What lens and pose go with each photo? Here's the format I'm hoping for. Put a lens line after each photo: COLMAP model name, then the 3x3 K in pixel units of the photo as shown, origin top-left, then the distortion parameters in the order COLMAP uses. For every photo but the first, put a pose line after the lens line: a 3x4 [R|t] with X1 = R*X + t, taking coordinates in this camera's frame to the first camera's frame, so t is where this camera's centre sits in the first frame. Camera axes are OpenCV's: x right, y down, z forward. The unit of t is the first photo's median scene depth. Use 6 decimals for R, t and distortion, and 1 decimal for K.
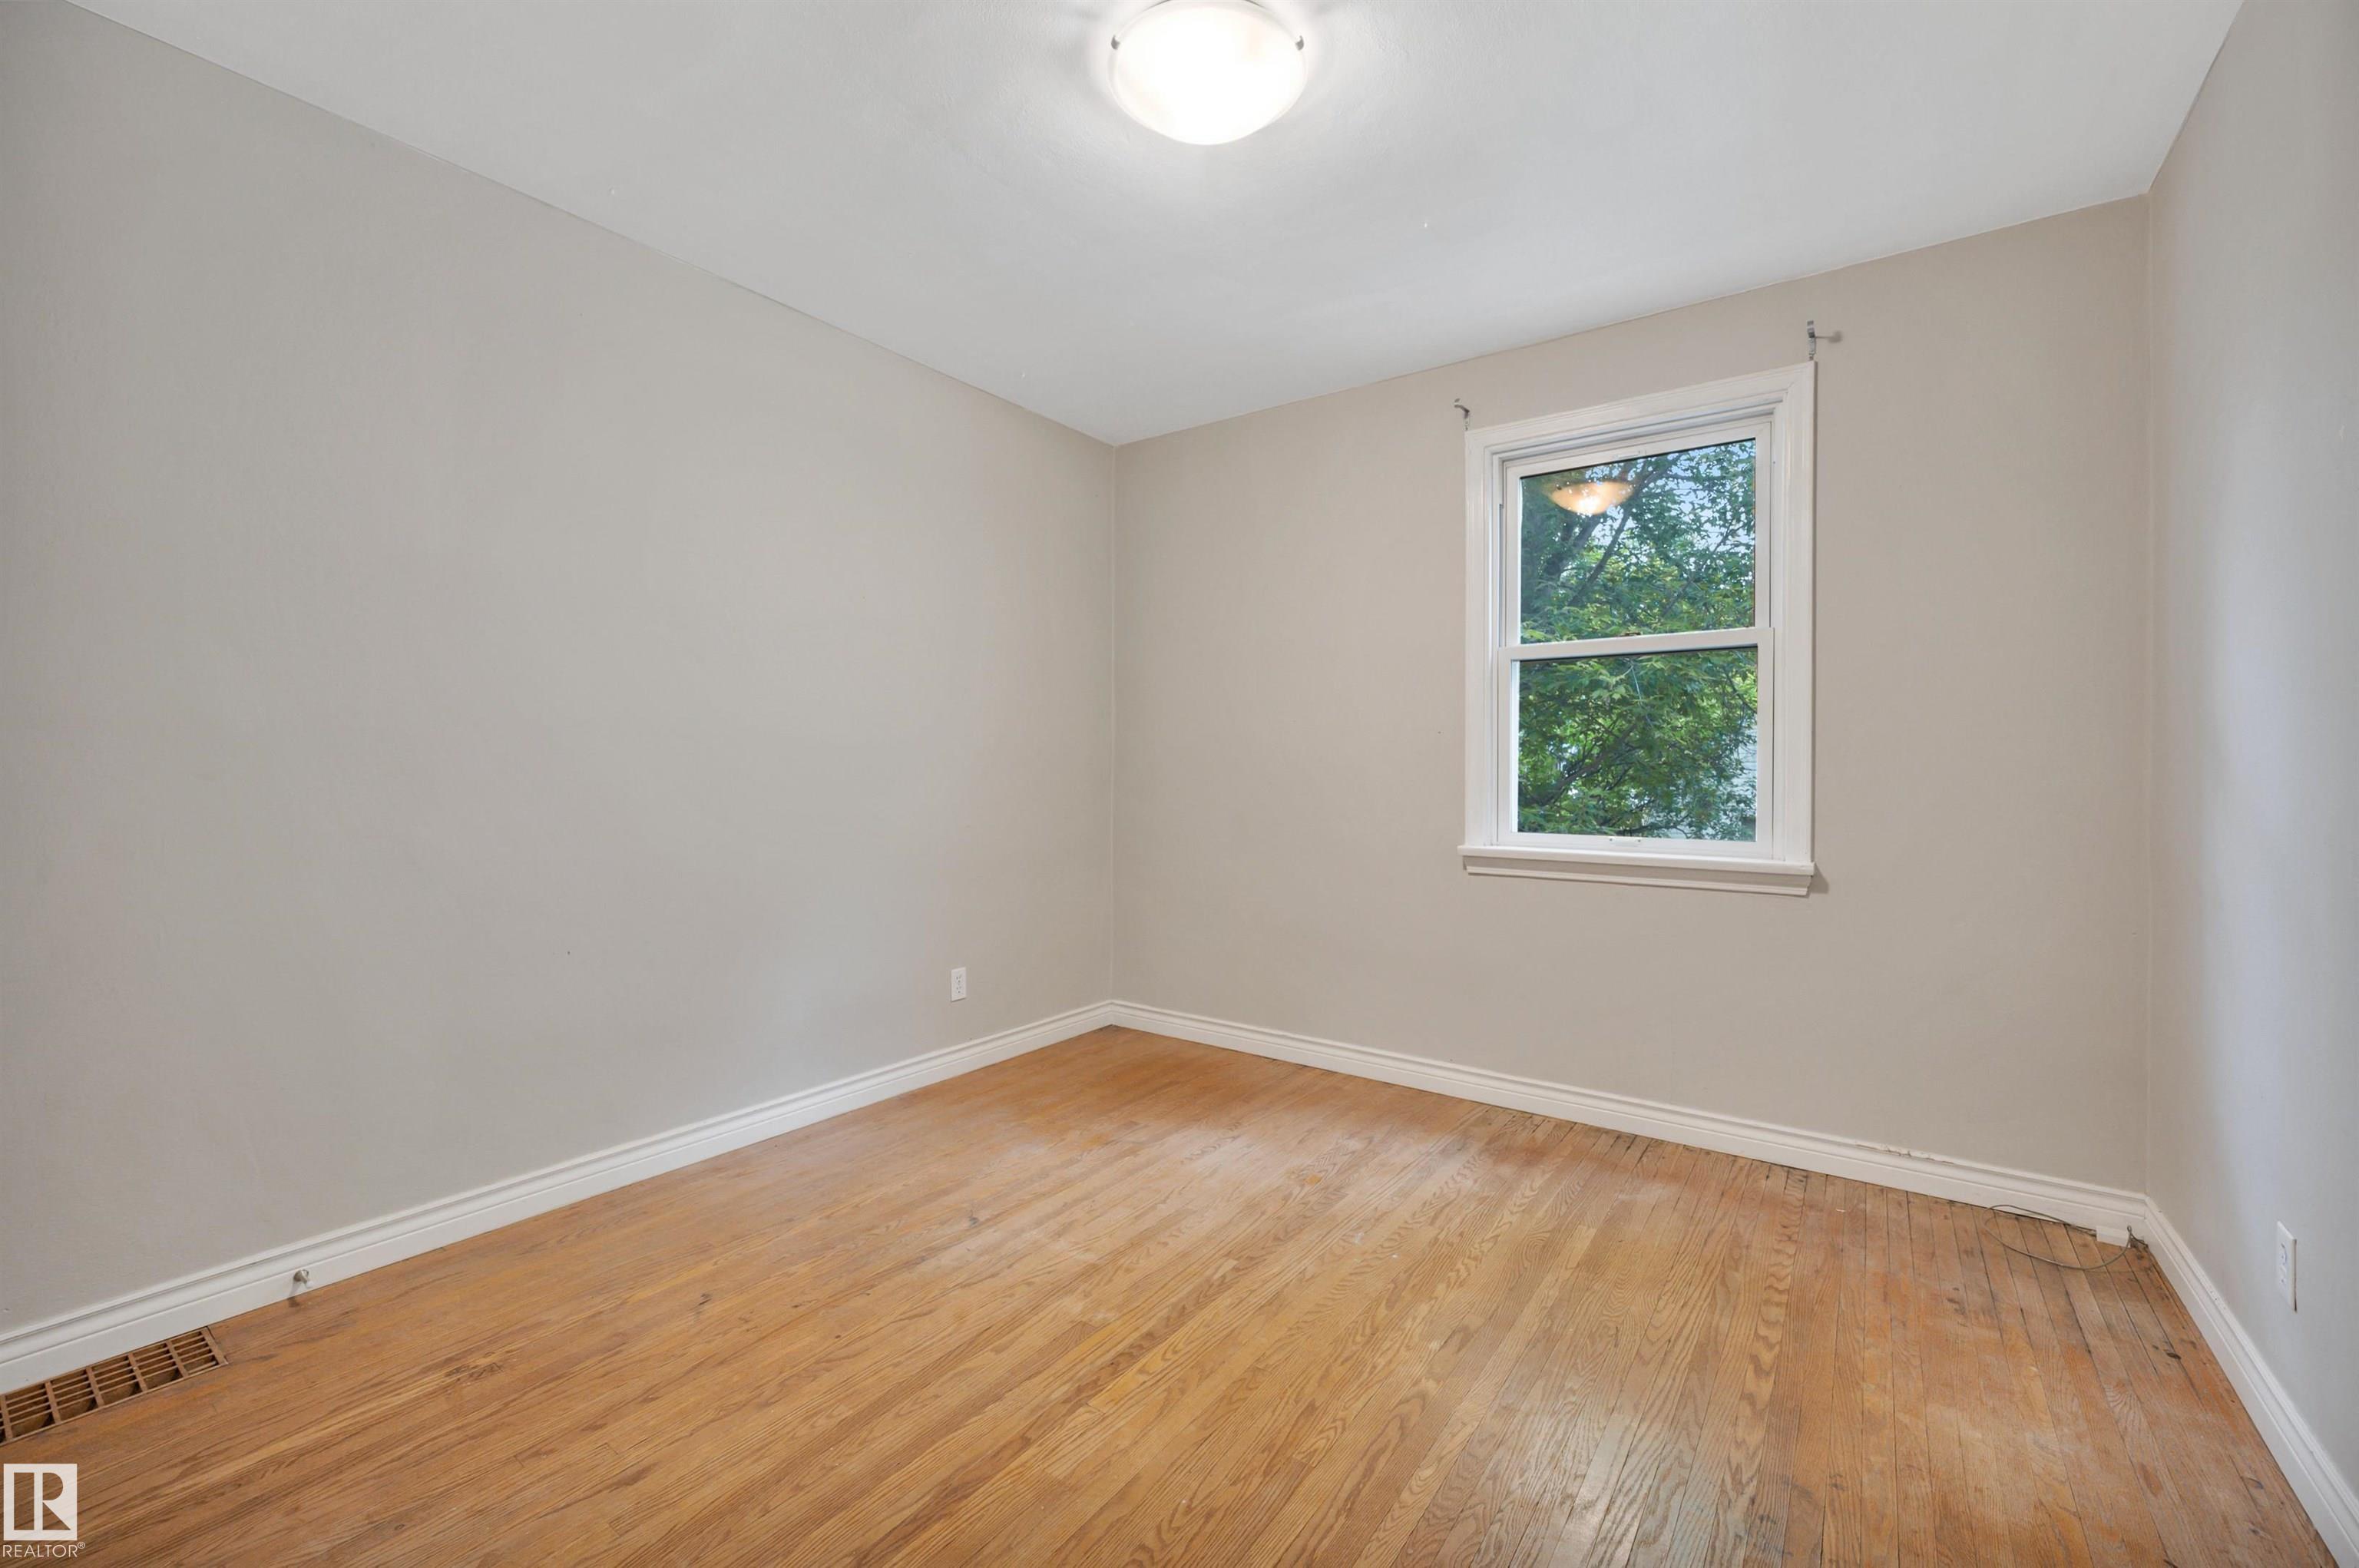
lens RADIAL K [[964.6, 0, 1194.4], [0, 964.6, 783.7], [0, 0, 1]] dist [0.001197, 0.000211]
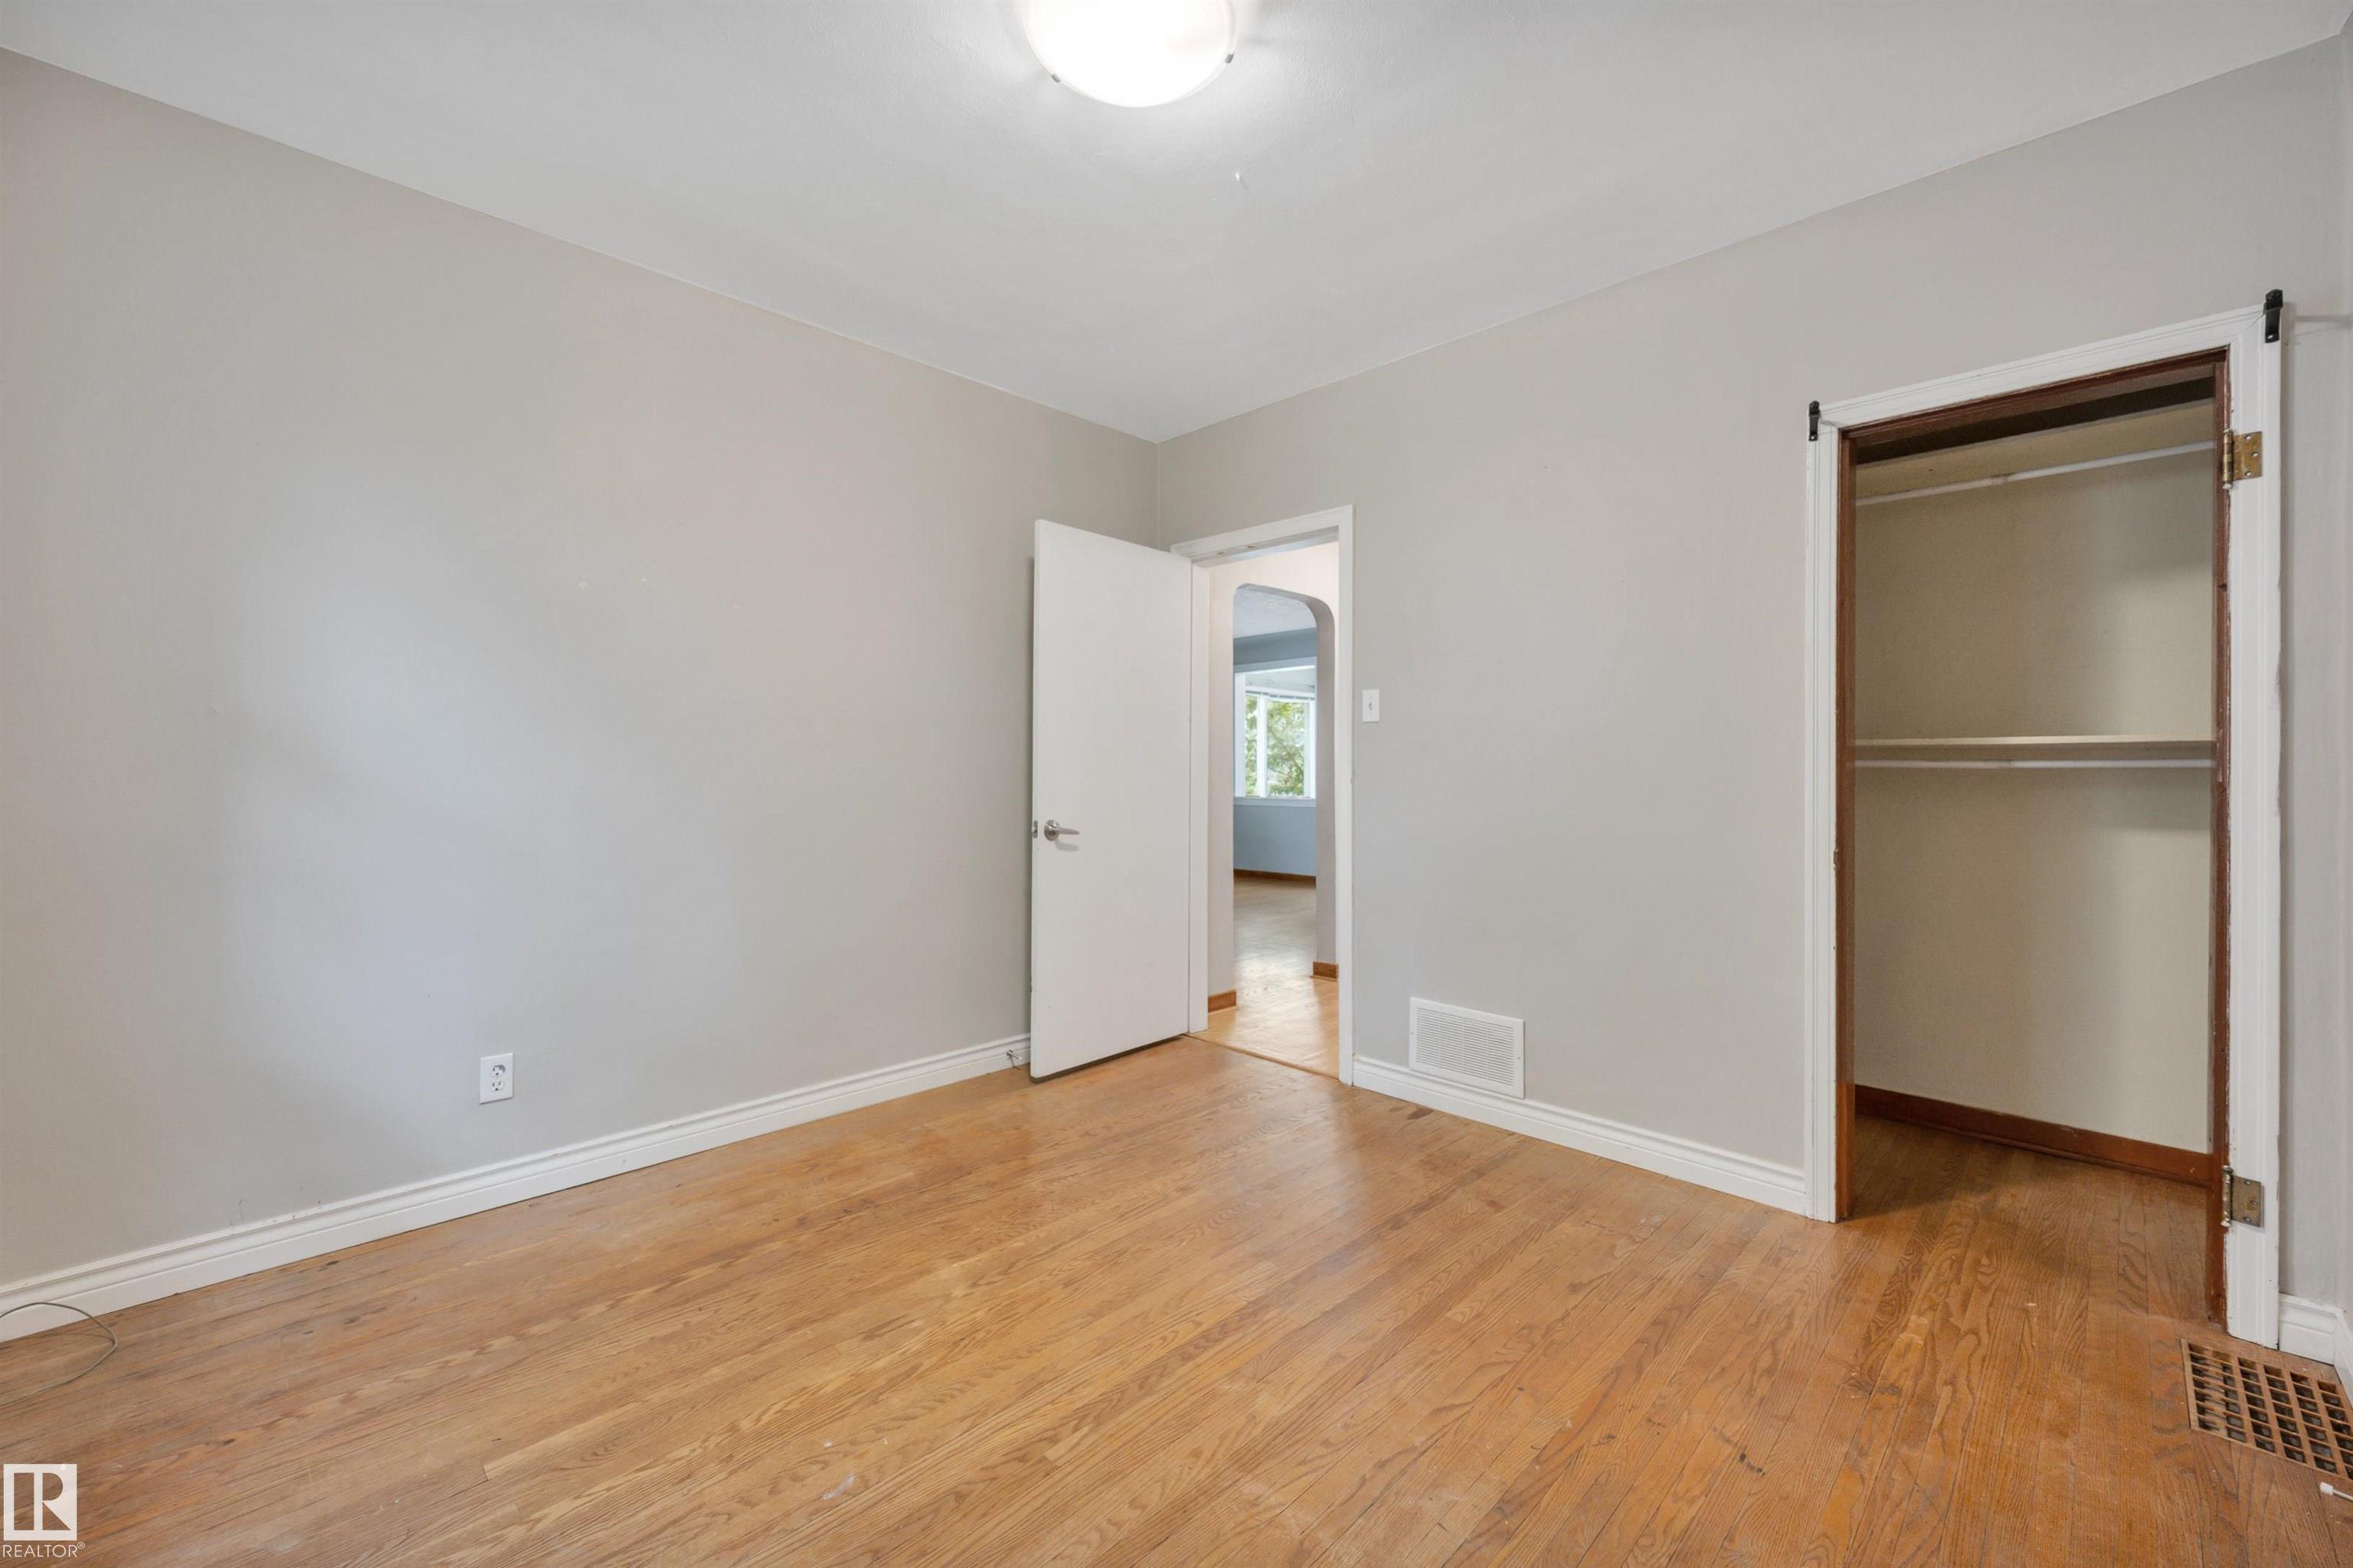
lens RADIAL K [[962.2, 0, 1191.3], [0, 962.2, 783.7], [0, 0, 1]] dist [0.001197, 0.000211]
pose [[-0.988528, -0.005375, 0.150941, -0.196863], [-0.001407, 0.999651, 0.026384, -0.026902], [-0.151030, 0.025869, -0.988191, 1.960918]]
